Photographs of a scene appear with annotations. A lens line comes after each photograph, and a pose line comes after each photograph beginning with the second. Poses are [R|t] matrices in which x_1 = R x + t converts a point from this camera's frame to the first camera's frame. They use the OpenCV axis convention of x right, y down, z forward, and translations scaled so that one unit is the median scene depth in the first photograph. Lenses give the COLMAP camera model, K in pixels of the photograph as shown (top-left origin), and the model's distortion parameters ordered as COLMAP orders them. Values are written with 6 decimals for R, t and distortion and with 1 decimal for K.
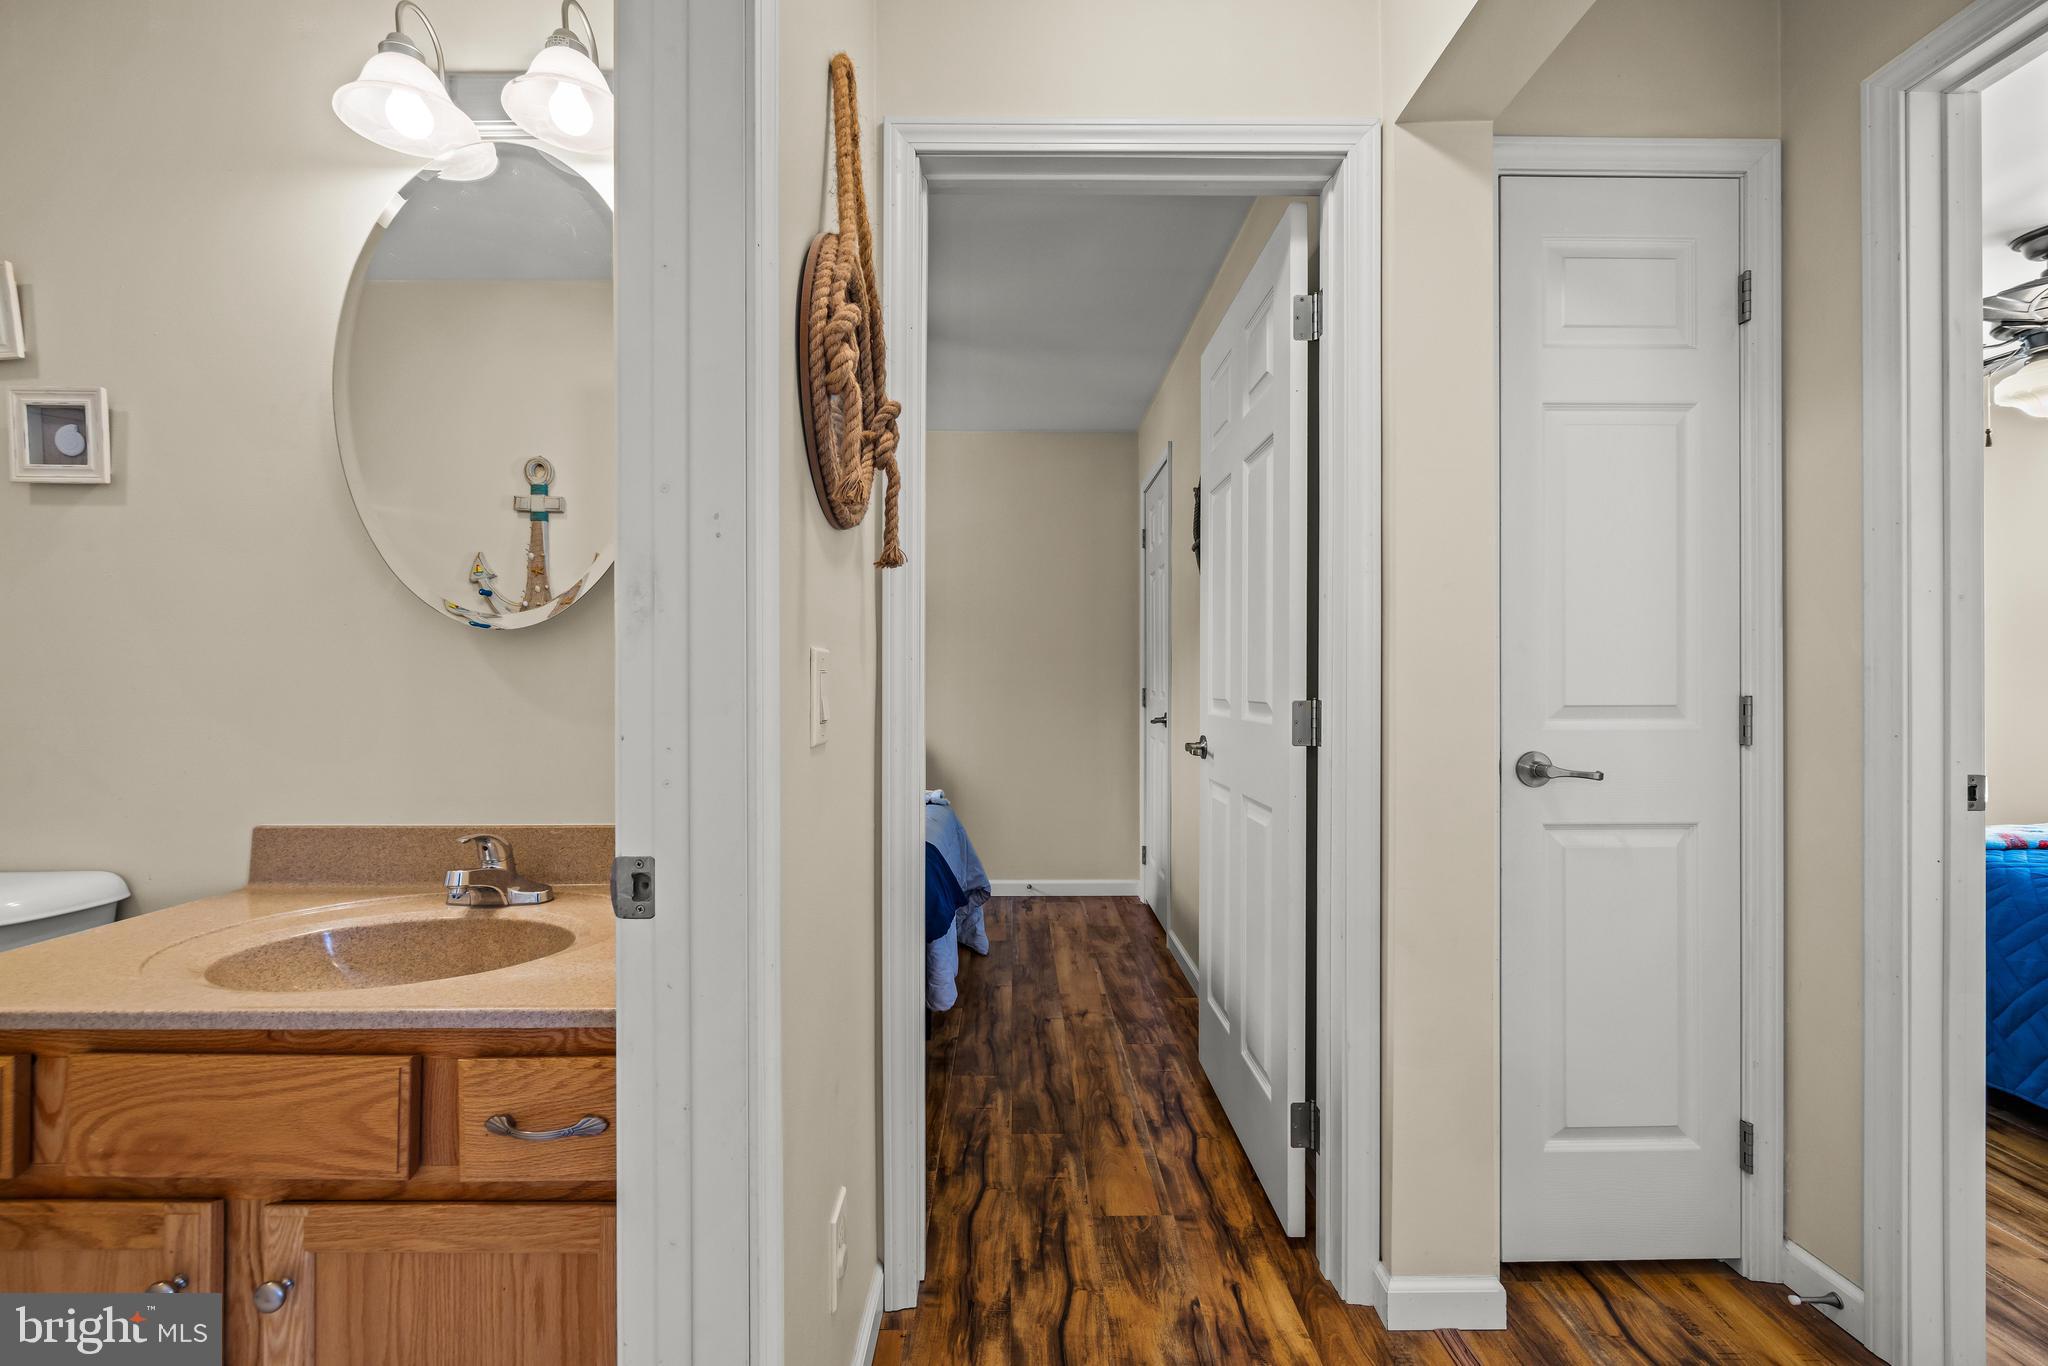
lens RADIAL K [[816.5, 0, 1024.0], [0, 816.5, 683.0], [0, 0, 1]] dist [-0.002026, -0.000024]
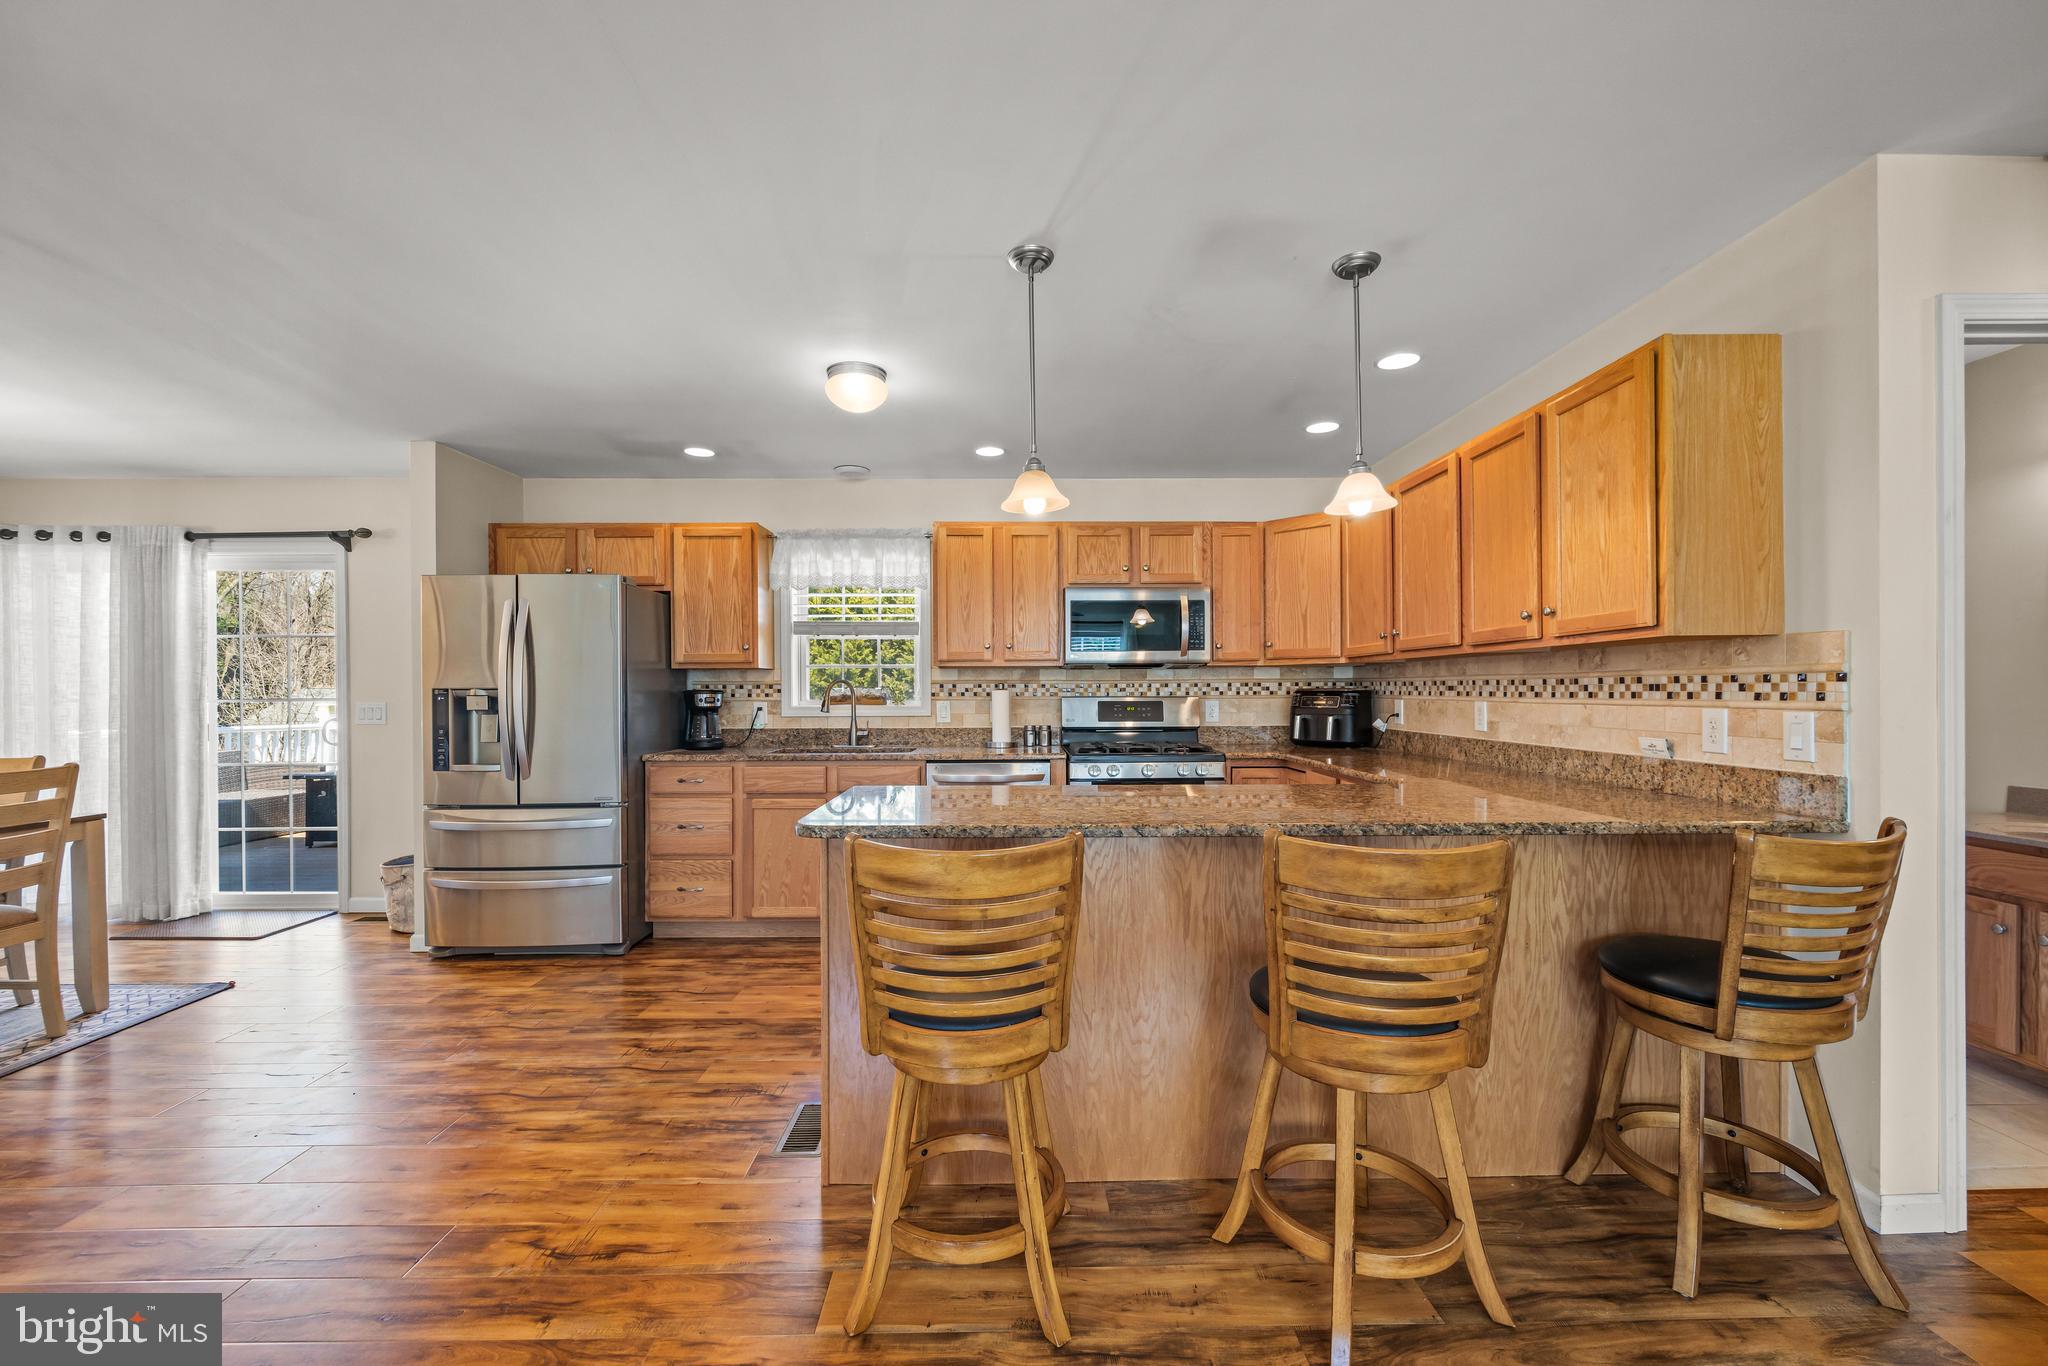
lens RADIAL K [[818.4, 0, 1025.0], [0, 818.4, 691.7], [0, 0, 1]] dist [0.001266, 0.000202]
pose [[0.012696, 0.002299, -0.999917, 1.268509], [0.004213, 0.999988, 0.002353, -0.089836], [0.999911, -0.004243, 0.012686, -1.738976]]
